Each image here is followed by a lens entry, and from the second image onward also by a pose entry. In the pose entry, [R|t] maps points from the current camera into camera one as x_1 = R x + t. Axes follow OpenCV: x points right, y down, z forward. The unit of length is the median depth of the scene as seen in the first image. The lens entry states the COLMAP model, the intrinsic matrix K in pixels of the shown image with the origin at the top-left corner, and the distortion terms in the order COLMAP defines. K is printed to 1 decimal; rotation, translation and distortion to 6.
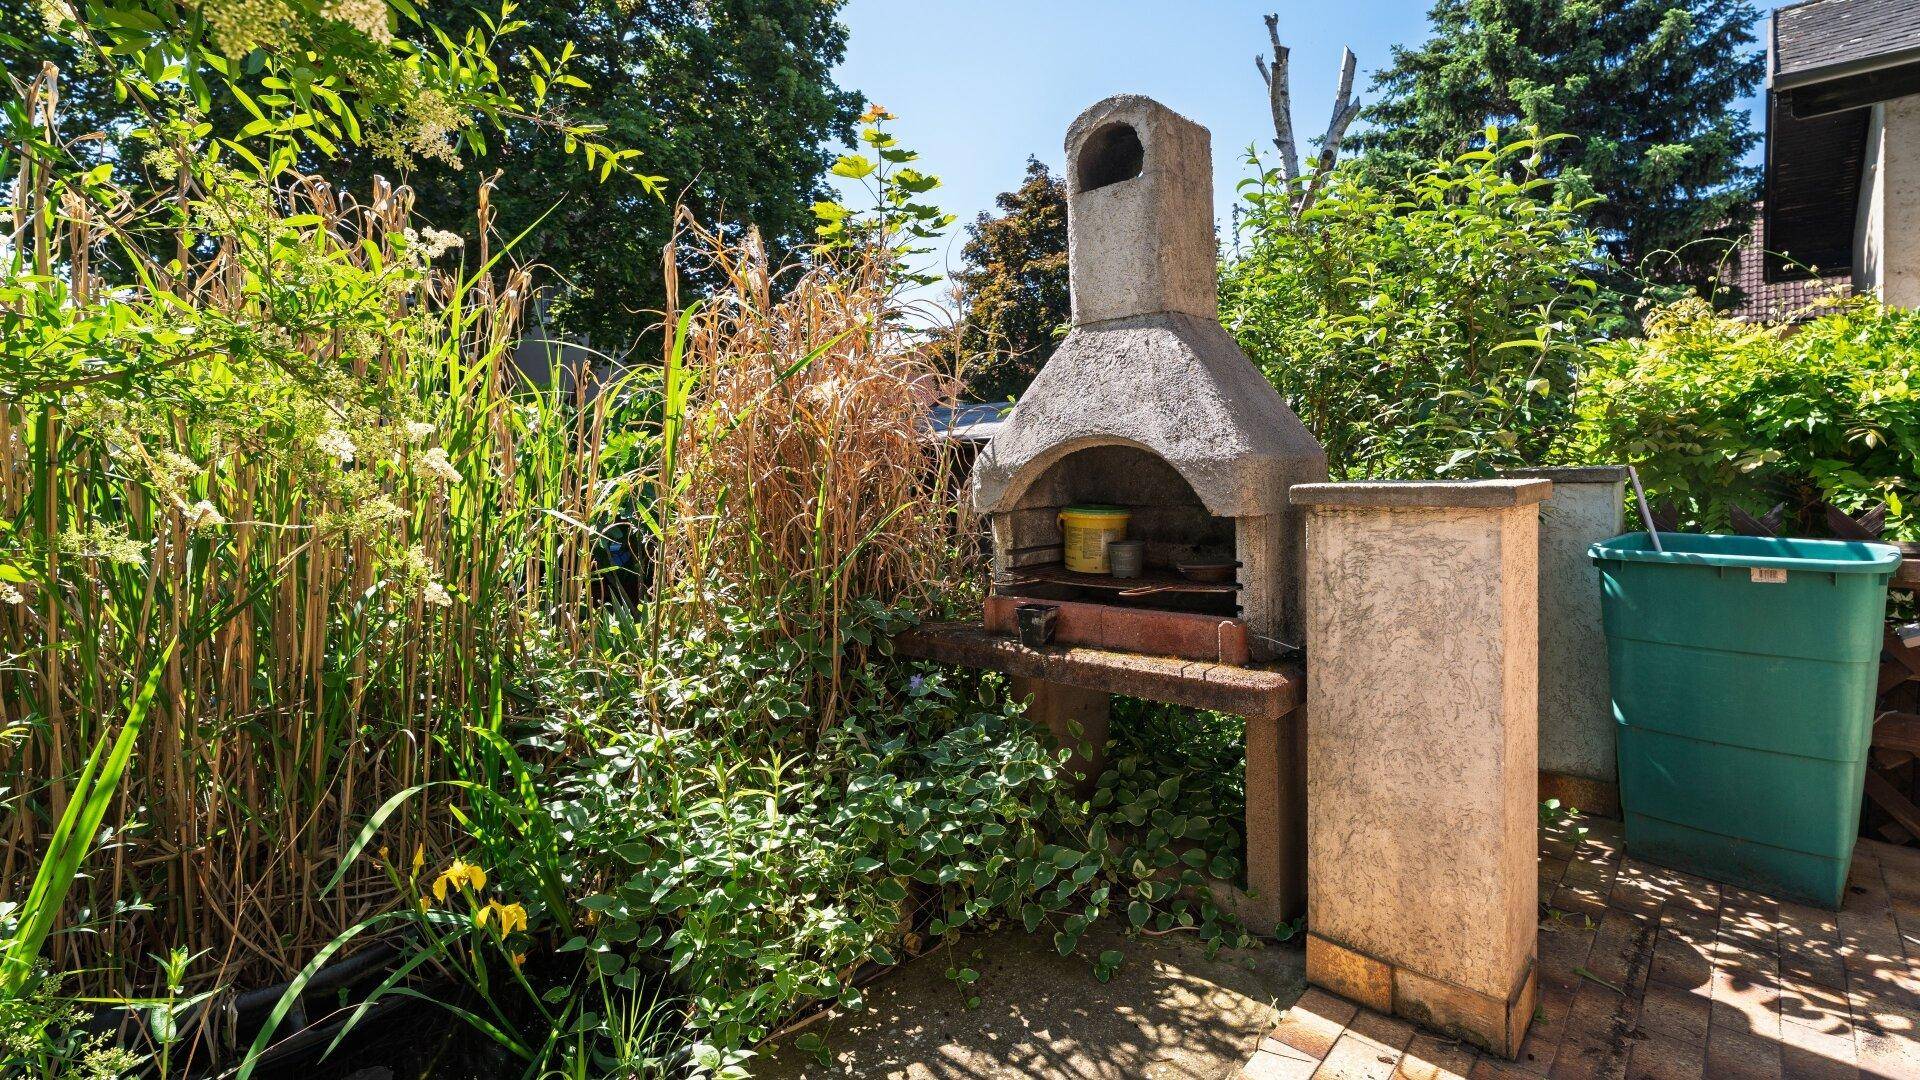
lens RADIAL K [[874.6, 0, 962.7], [0, 874.6, 466.3], [0, 0, 1]] dist [0.001521, 0.000297]
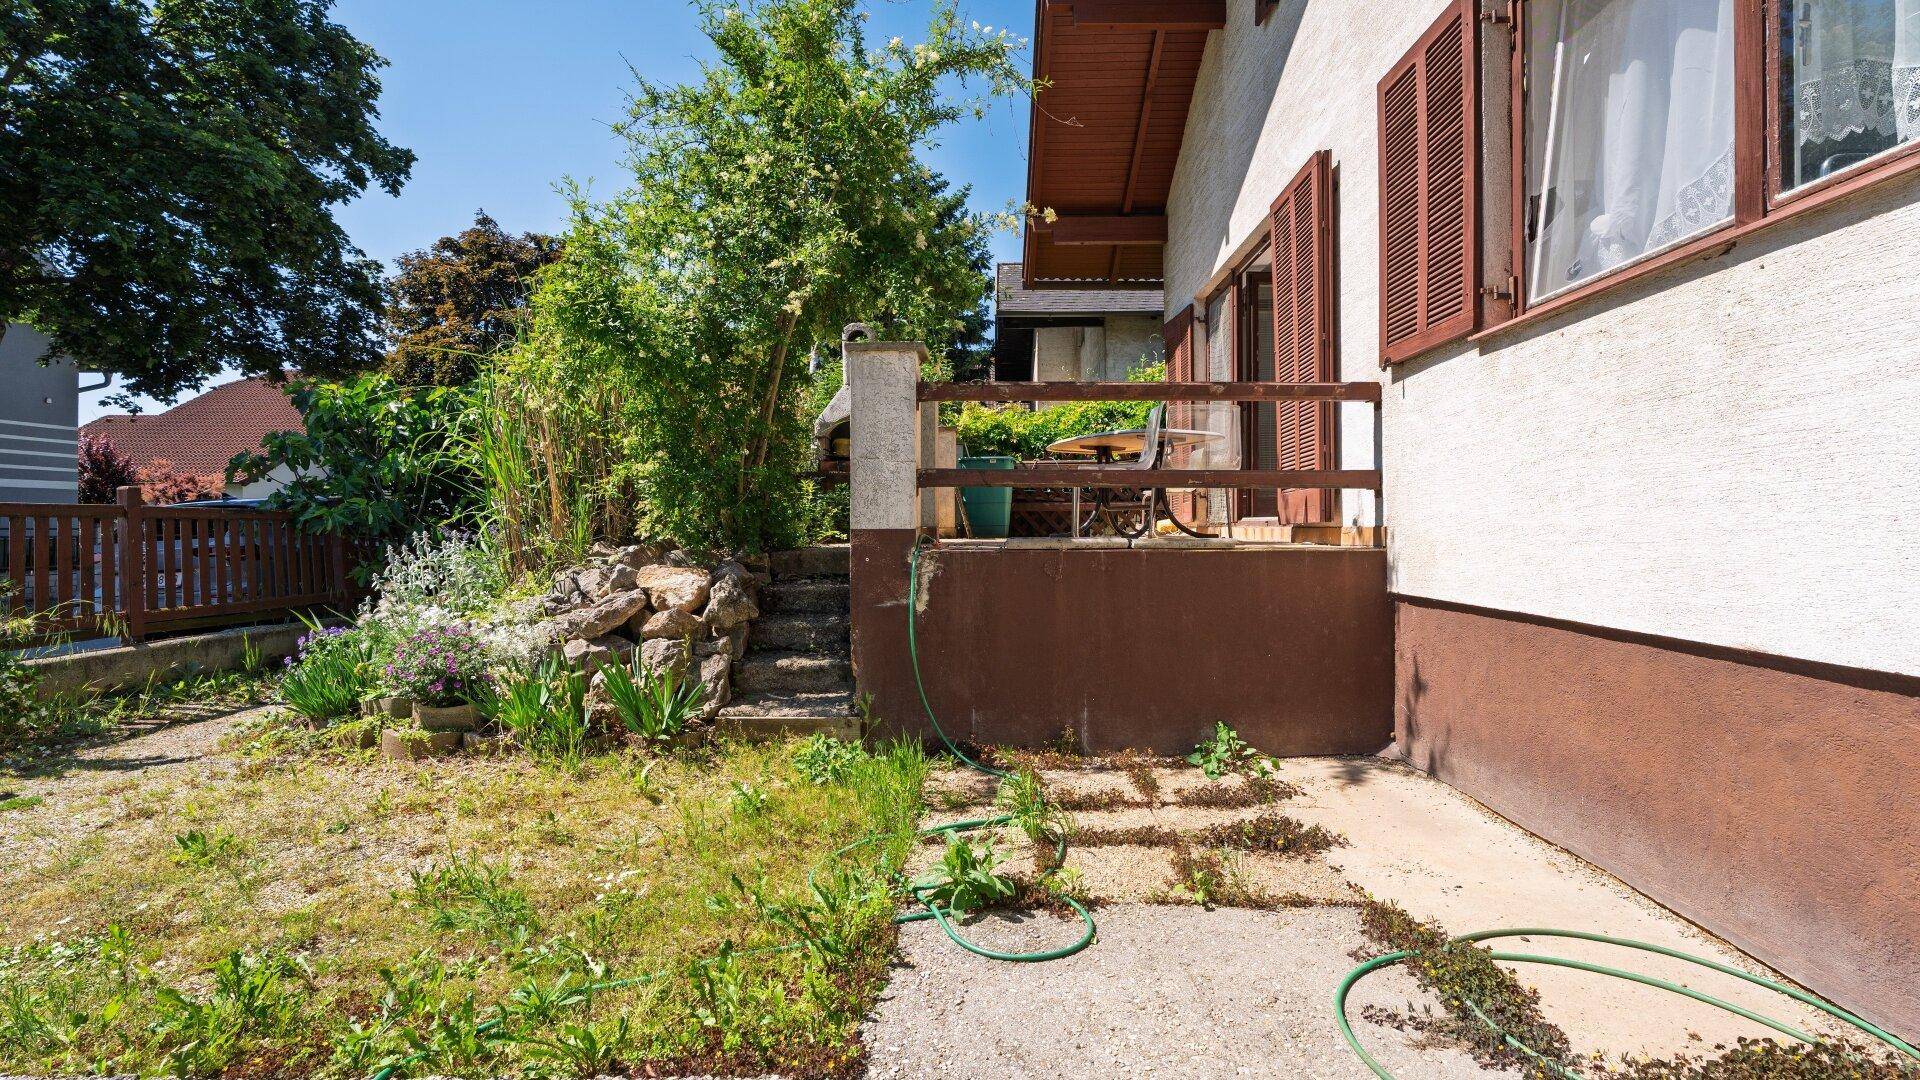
lens RADIAL K [[849.6, 0, 1000.8], [0, 849.6, 505.6], [0, 0, 1]] dist [0.003882, 0.000380]
pose [[0.734776, 0.020577, 0.677997, -0.289787], [0.002968, 0.999433, -0.033549, 0.072106], [-0.678303, 0.026663, 0.734298, -0.321940]]
